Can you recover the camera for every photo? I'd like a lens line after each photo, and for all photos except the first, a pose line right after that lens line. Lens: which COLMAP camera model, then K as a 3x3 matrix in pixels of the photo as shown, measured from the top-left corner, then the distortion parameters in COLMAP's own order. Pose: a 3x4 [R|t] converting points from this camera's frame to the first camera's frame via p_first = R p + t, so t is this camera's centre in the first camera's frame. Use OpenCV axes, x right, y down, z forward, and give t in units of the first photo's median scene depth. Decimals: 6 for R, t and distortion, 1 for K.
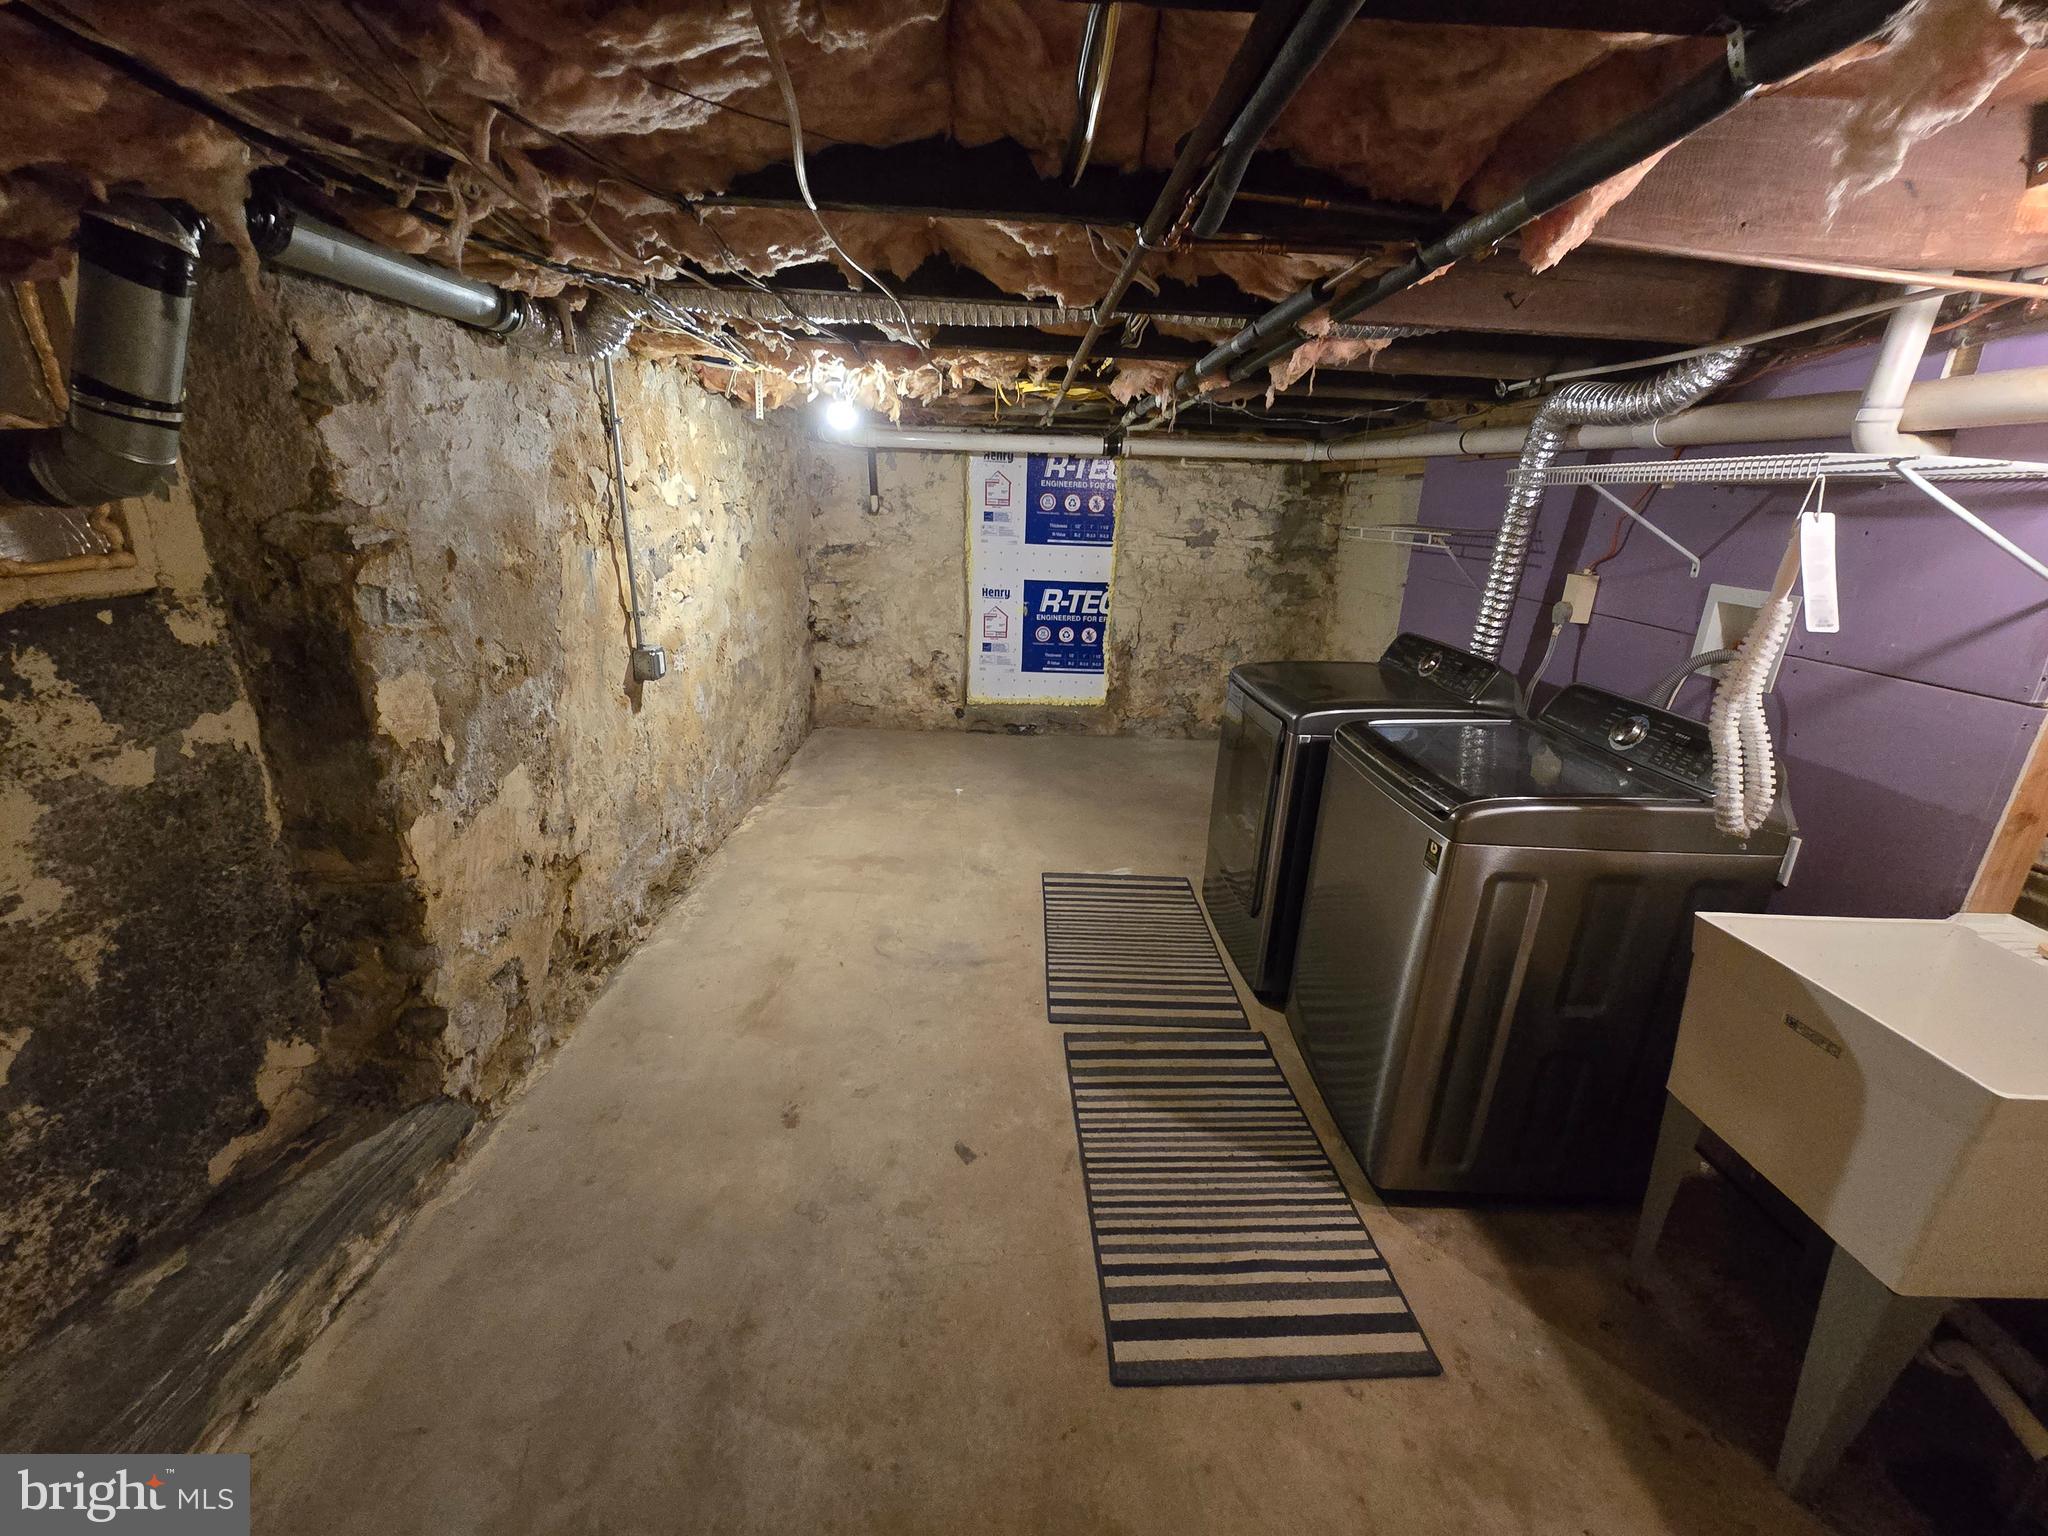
lens RADIAL K [[835.5, 0, 1024.0], [0, 835.5, 768.0], [0, 0, 1]] dist [0.001320, 0.000058]
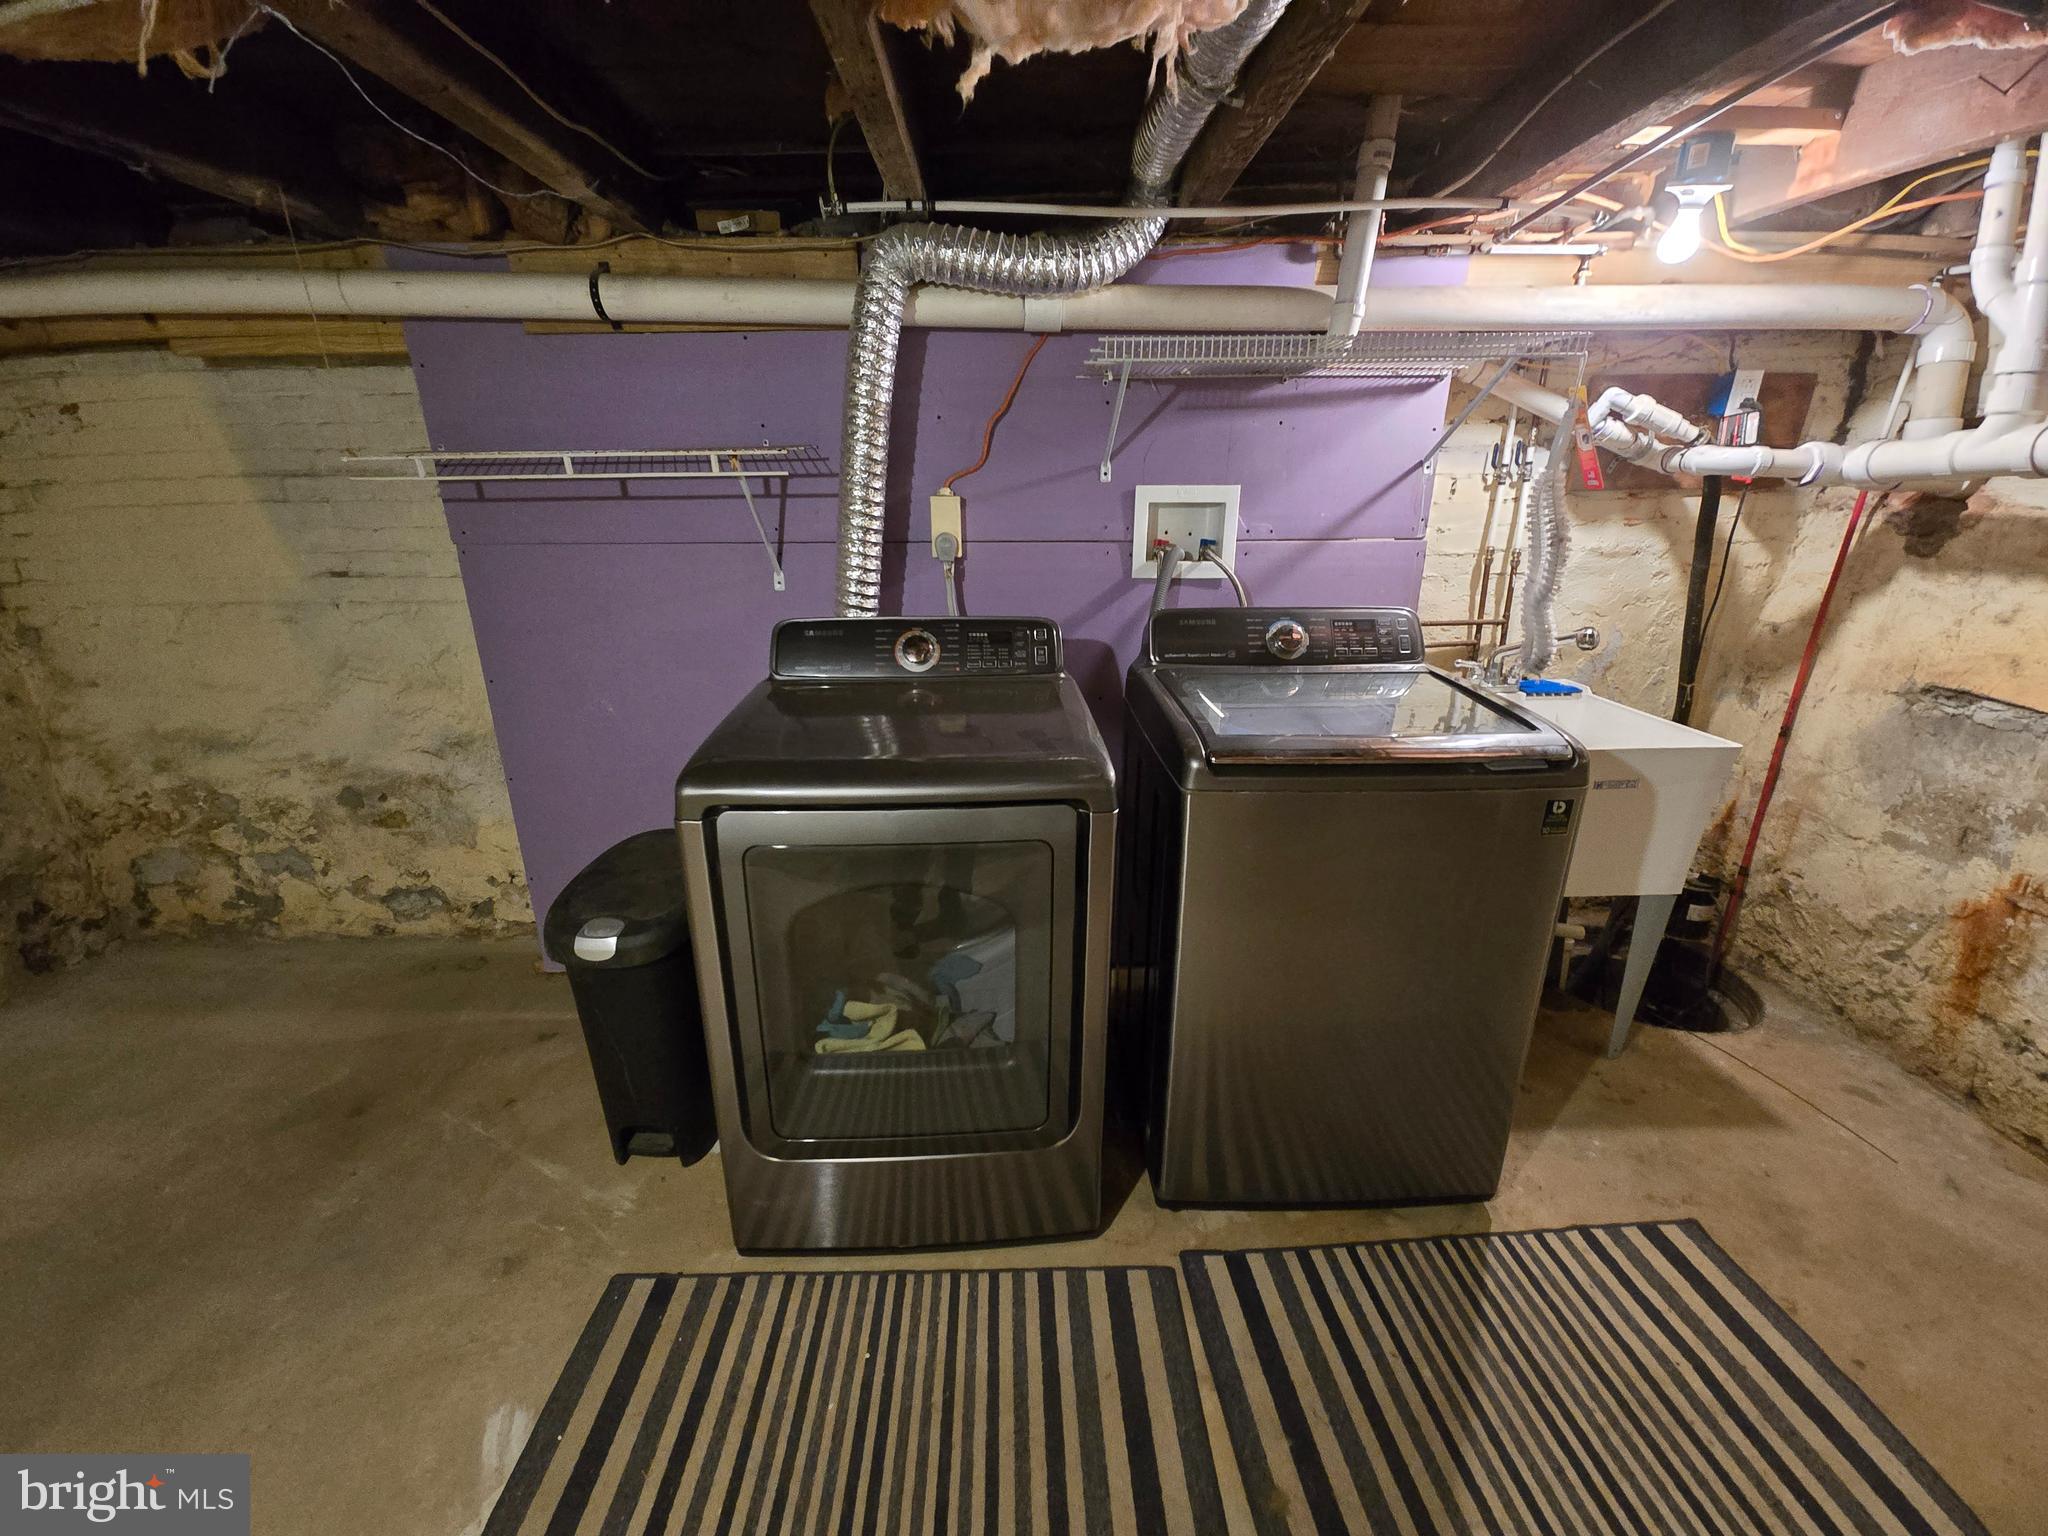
lens RADIAL K [[835.5, 0, 1024.0], [0, 835.5, 768.0], [0, 0, 1]] dist [0.001320, 0.000058]
pose [[-0.015949, -0.361118, 0.932384, -0.164879], [0.316976, 0.882578, 0.347250, -0.258237], [-0.948300, 0.301081, 0.100390, 0.939740]]
